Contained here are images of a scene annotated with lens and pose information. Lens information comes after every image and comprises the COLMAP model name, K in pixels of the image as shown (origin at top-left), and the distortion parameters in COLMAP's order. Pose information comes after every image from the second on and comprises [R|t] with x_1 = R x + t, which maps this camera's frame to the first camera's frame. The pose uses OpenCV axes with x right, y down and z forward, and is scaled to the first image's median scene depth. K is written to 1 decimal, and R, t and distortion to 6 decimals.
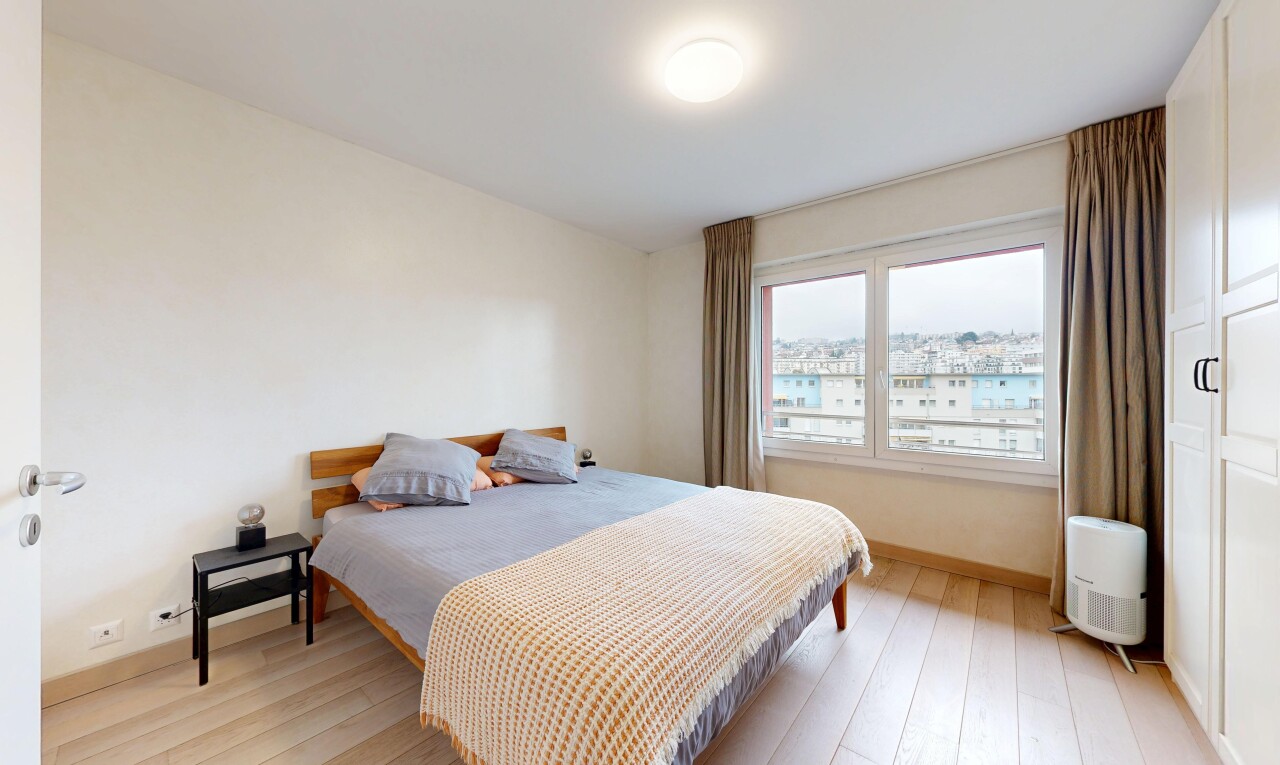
lens RADIAL K [[434.9, 0, 640.0], [0, 434.9, 382.5], [0, 0, 1]] dist [0.015924, 0.000011]
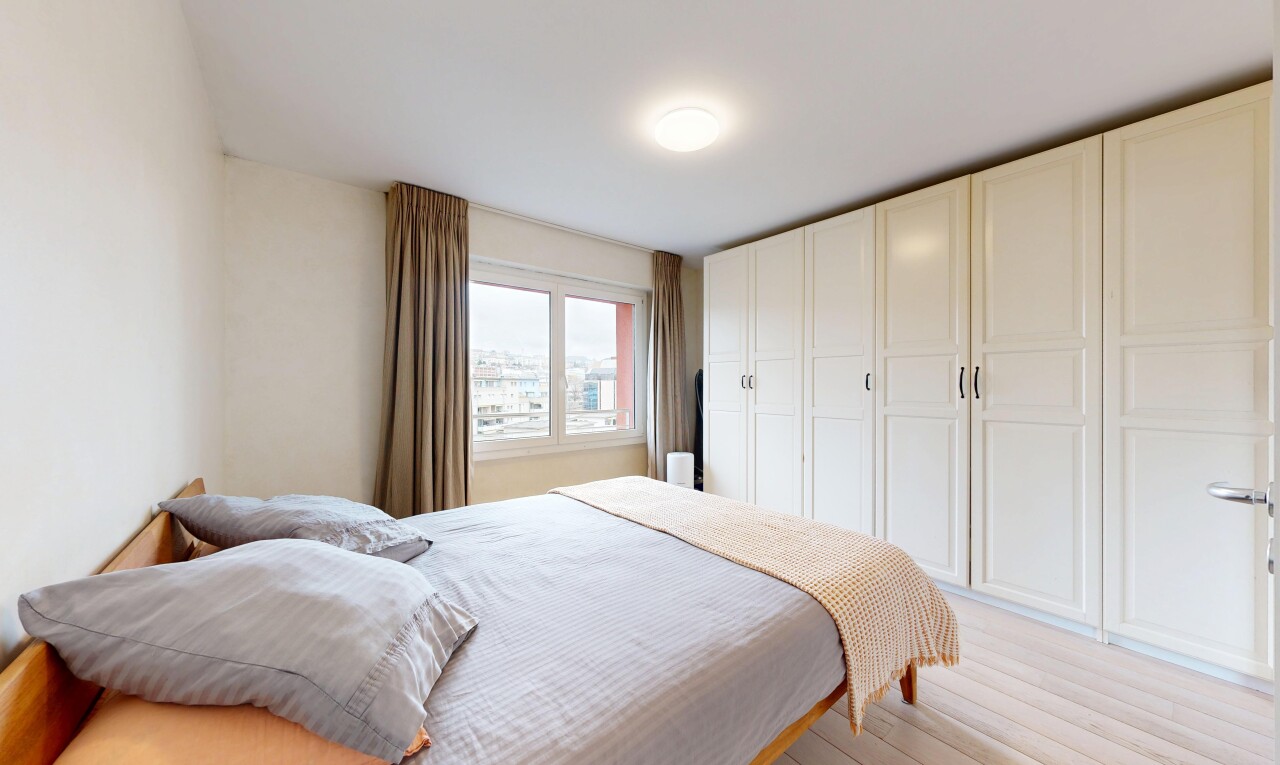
lens RADIAL K [[434.9, 0, 640.0], [0, 434.9, 382.5], [0, 0, 1]] dist [0.015924, 0.000011]
pose [[0.205182, 0.003053, 0.978719, -0.619979], [-0.004573, 0.999987, -0.002160, -0.002893], [-0.978713, -0.004032, 0.205193, 0.510646]]
